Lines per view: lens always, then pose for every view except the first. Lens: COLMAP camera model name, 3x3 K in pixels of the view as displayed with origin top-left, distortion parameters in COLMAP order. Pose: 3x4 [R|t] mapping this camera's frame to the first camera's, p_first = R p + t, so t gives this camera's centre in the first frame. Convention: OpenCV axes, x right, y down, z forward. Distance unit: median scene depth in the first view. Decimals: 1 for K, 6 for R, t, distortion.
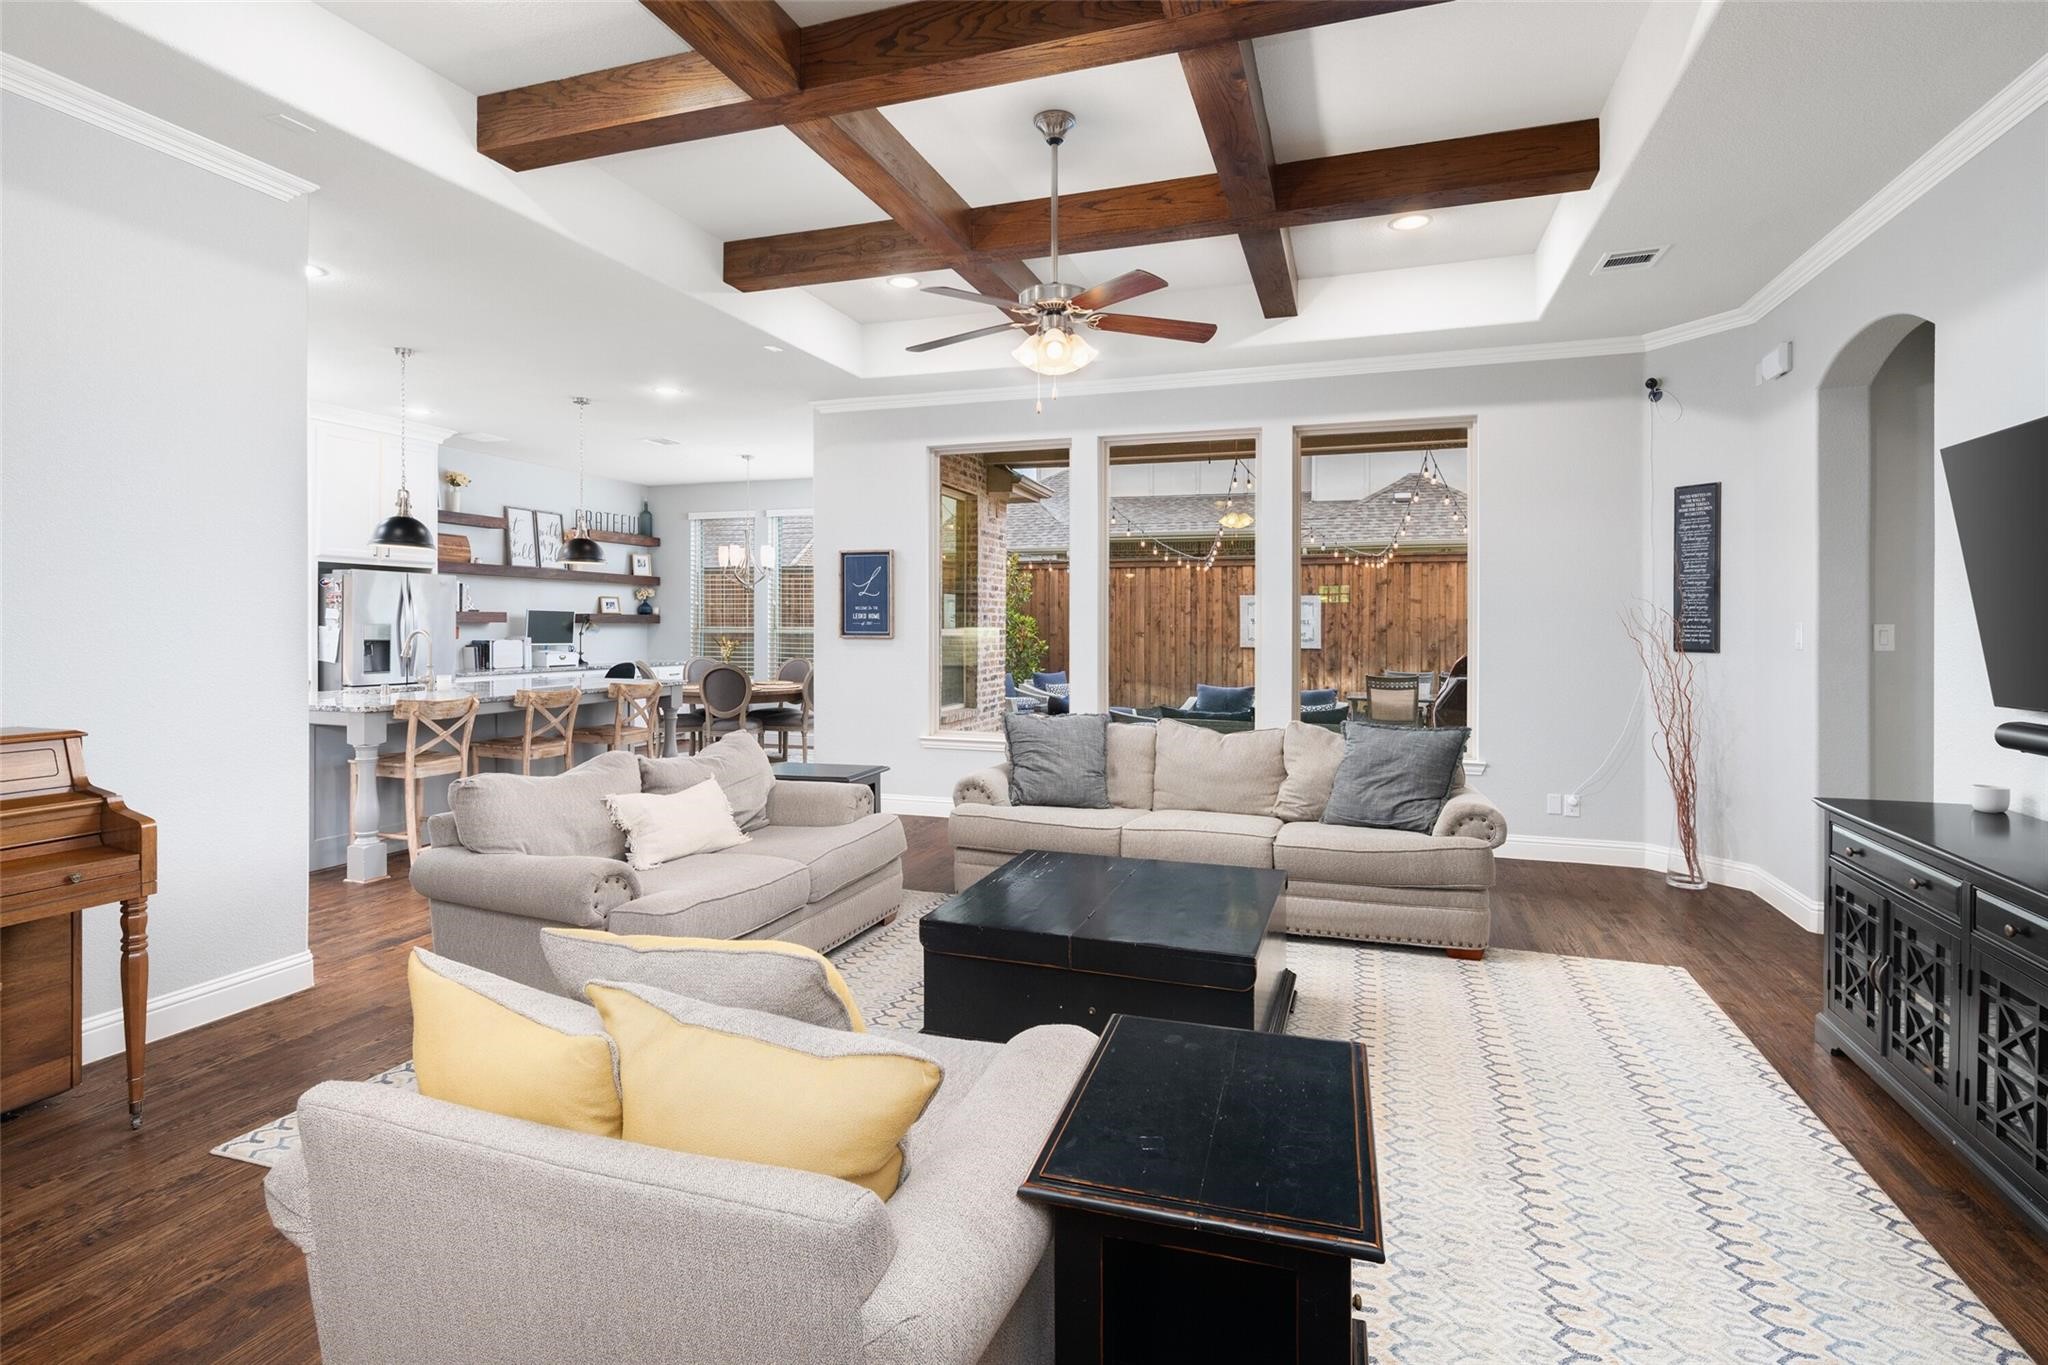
lens RADIAL K [[990.8, 0, 1015.5], [0, 990.8, 639.3], [0, 0, 1]] dist [-0.002808, -0.000147]
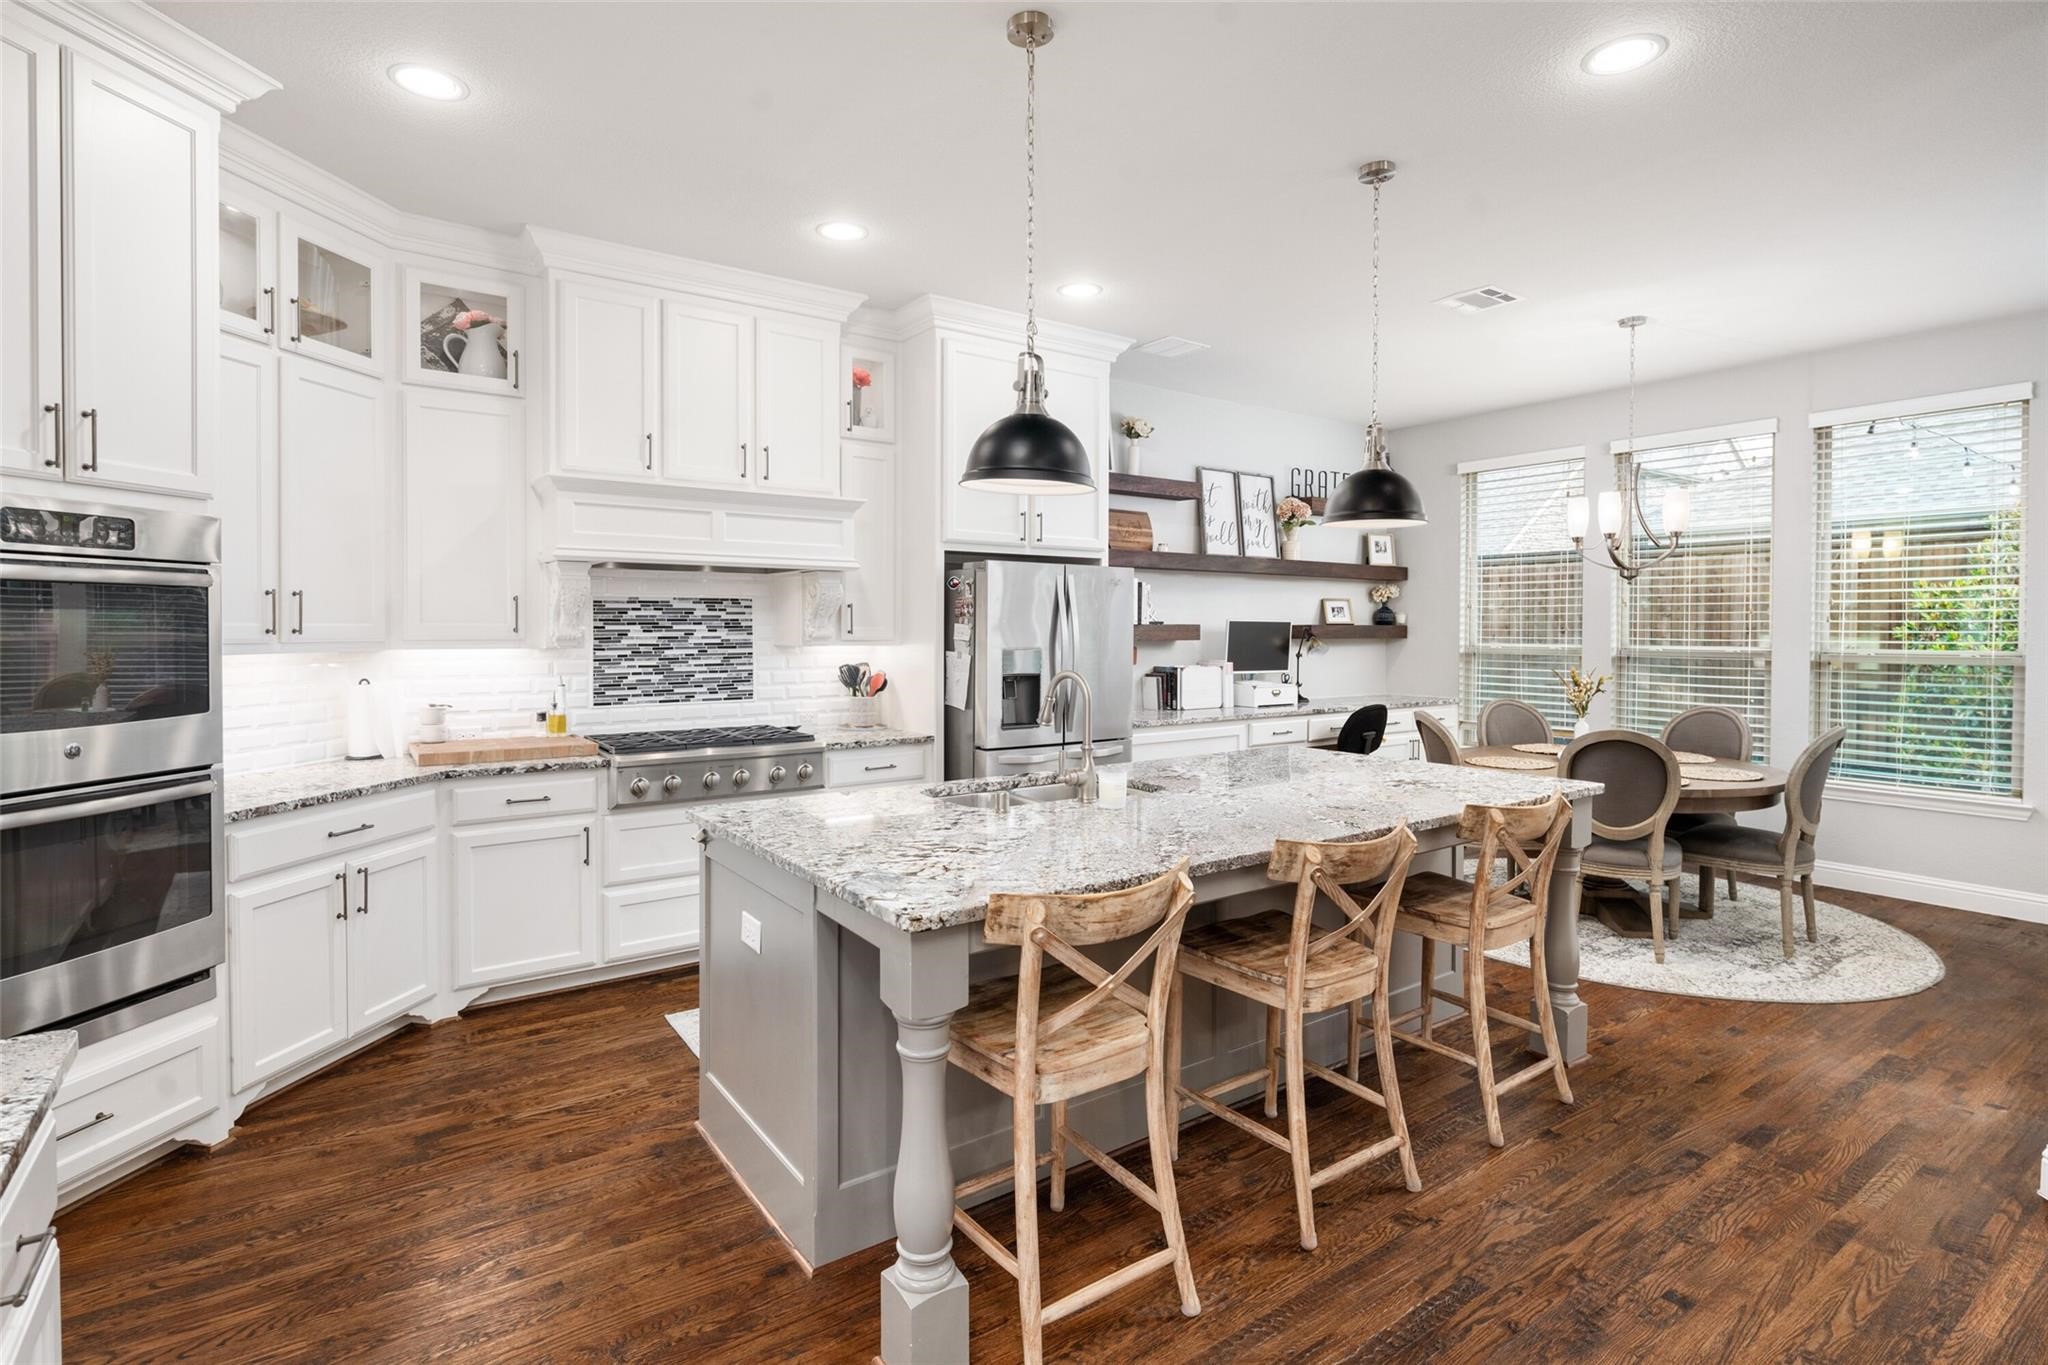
lens RADIAL K [[990.8, 0, 1015.5], [0, 990.8, 639.3], [0, 0, 1]] dist [-0.002808, -0.000147]
pose [[0.808364, 0.003368, -0.588674, -0.221312], [-0.005170, 0.999986, -0.001377, -0.015826], [0.588661, 0.004157, 0.808370, 0.387660]]
